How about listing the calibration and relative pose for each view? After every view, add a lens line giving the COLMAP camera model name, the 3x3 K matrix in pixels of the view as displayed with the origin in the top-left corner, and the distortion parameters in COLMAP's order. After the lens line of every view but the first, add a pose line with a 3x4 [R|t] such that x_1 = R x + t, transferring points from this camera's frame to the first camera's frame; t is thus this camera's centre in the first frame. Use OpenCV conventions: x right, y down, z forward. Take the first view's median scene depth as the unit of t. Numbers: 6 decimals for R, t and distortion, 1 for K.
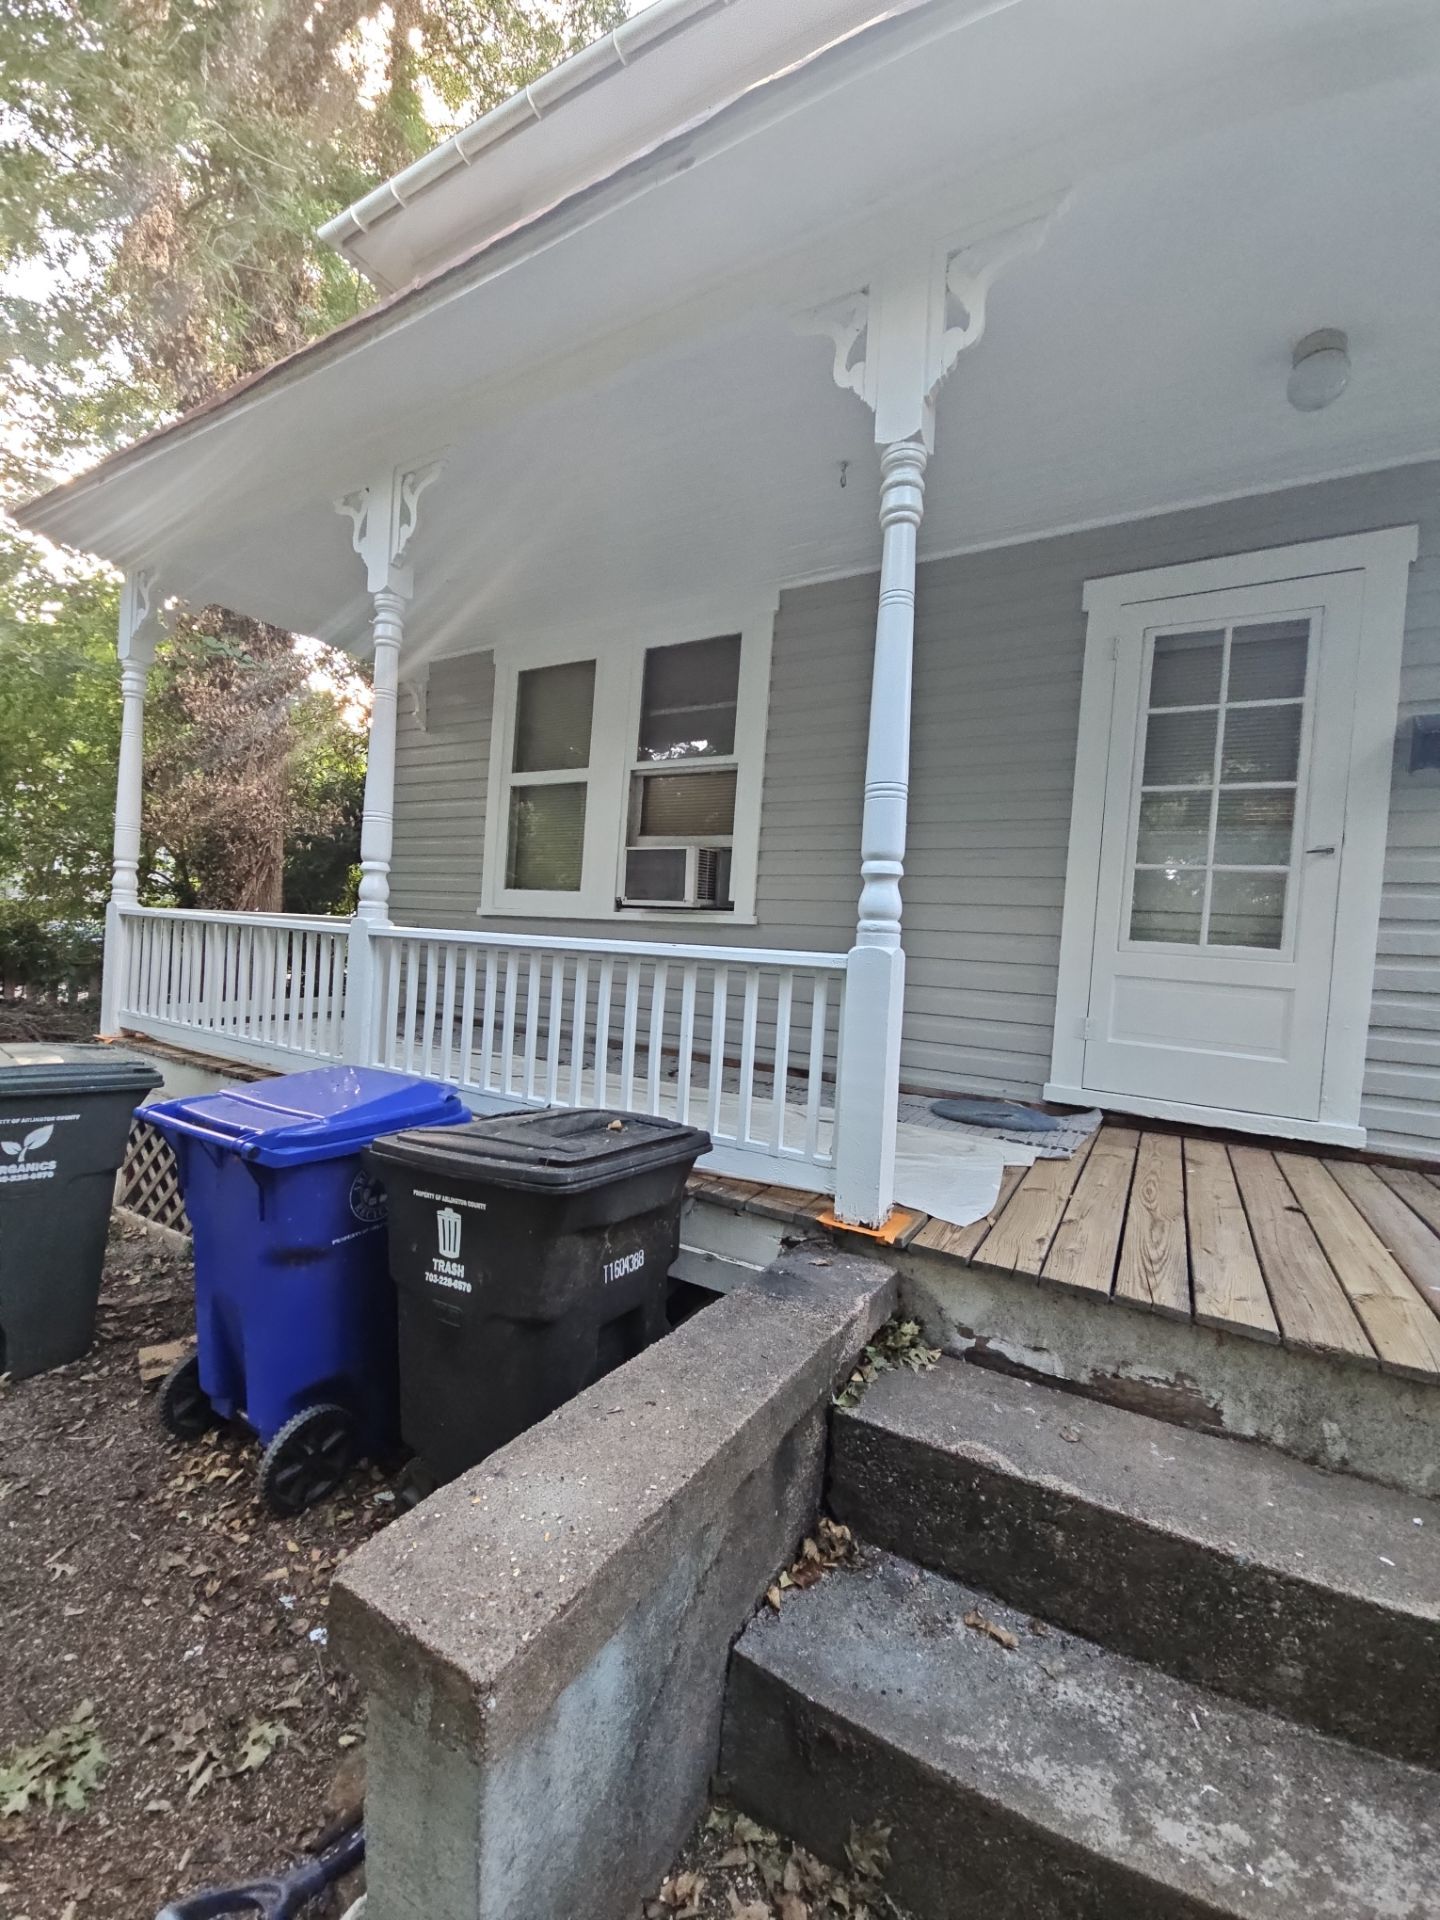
lens RADIAL K [[790.4, 0, 713.6], [0, 790.4, 961.6], [0, 0, 1]] dist [-0.002802, -0.000117]
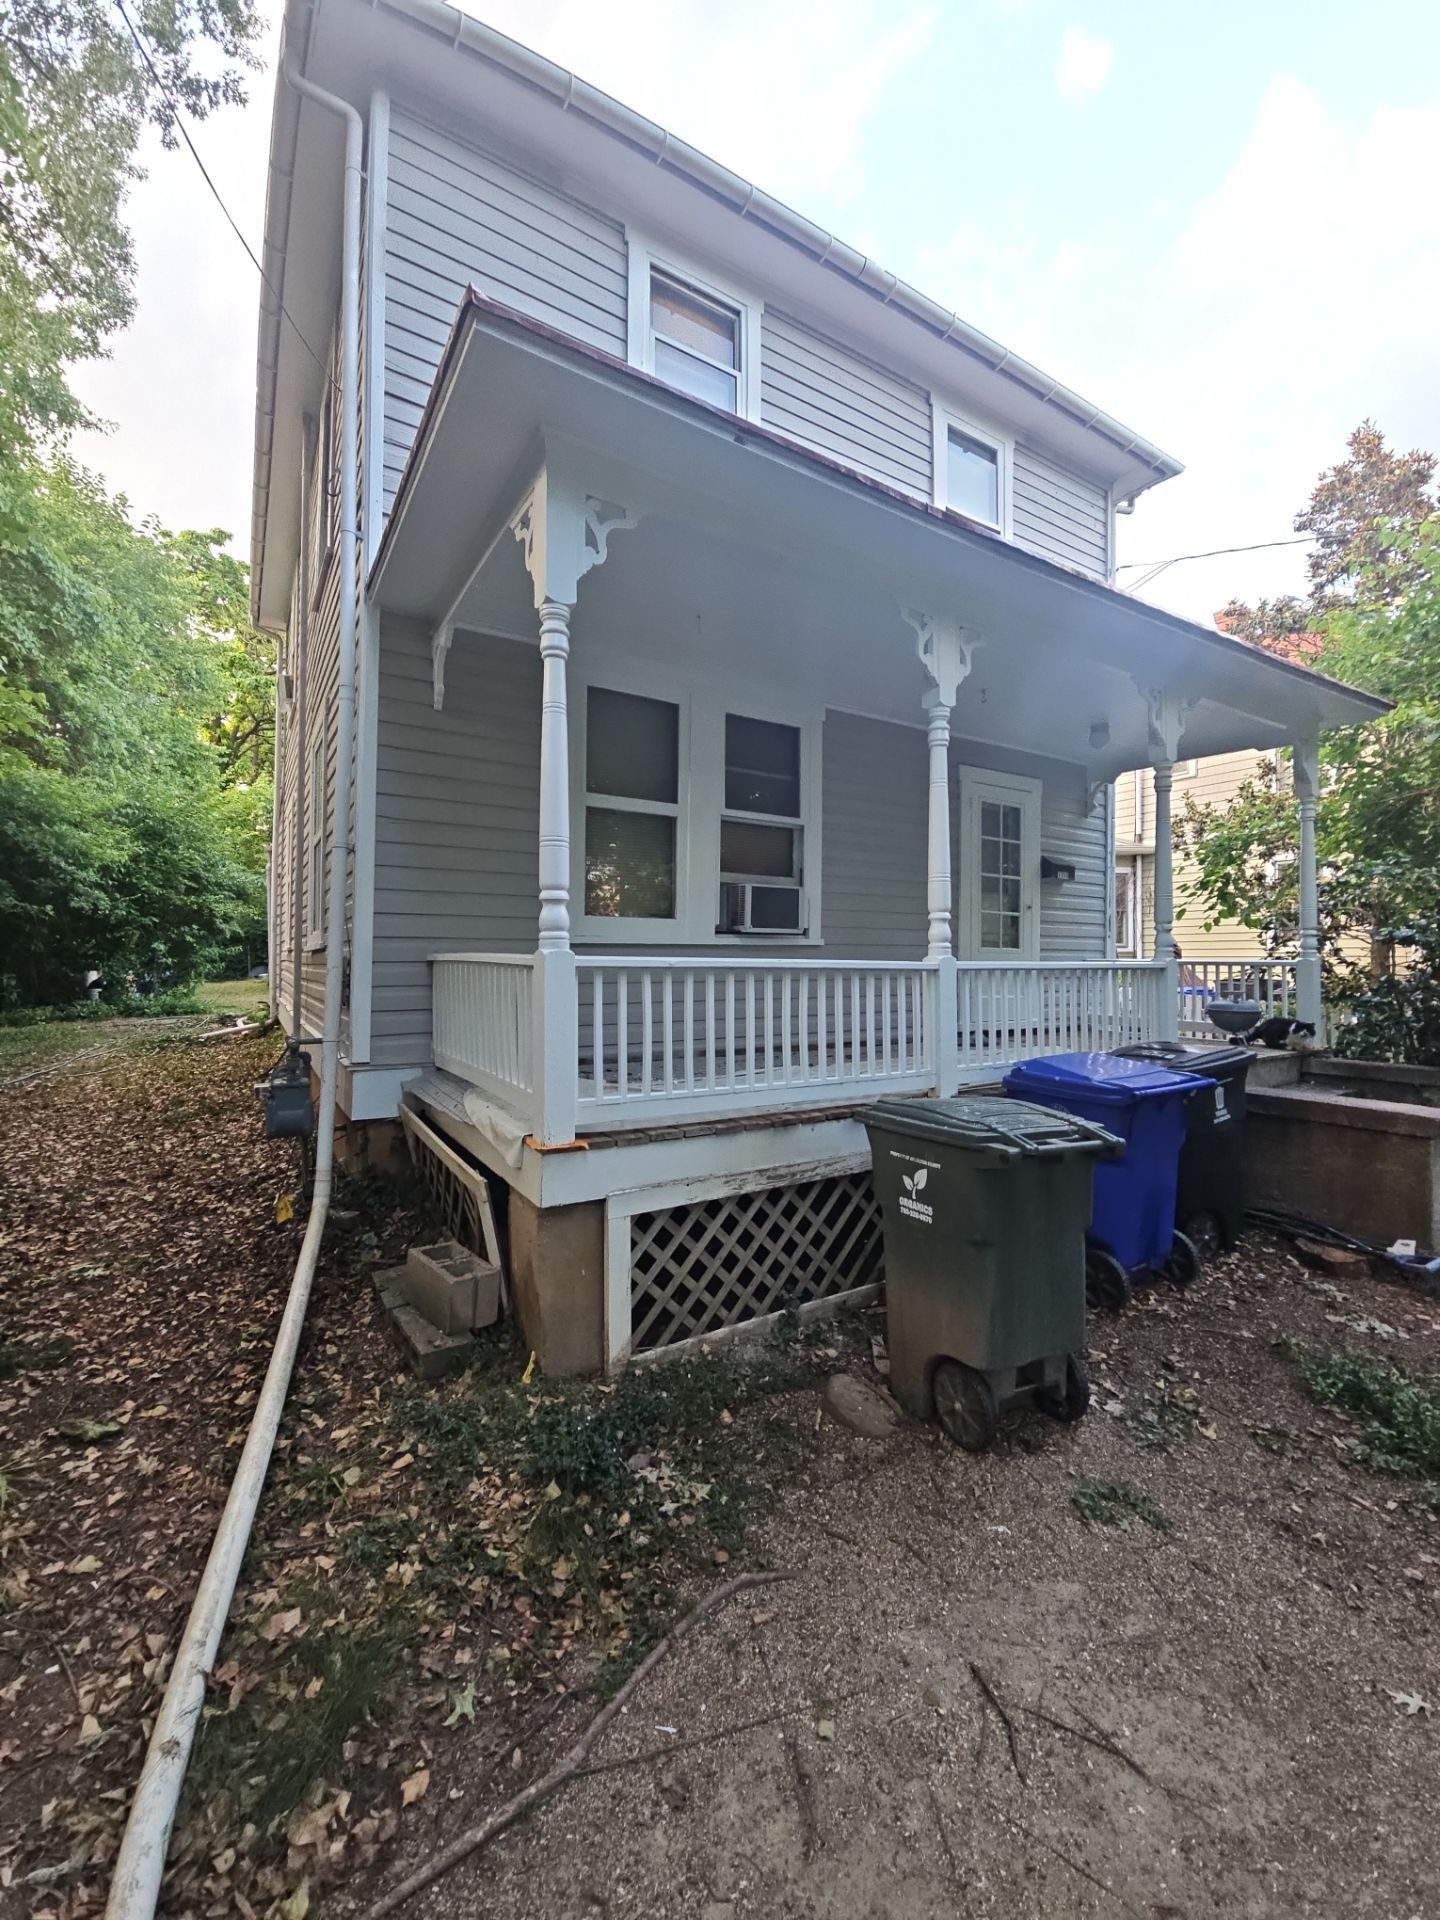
lens RADIAL K [[790.4, 0, 713.6], [0, 790.4, 961.6], [0, 0, 1]] dist [-0.002802, -0.000117]
pose [[0.452915, -0.057377, 0.889705, -1.245299], [0.044786, 0.998131, 0.041571, -0.083230], [-0.890428, 0.021018, 0.454639, 0.530882]]
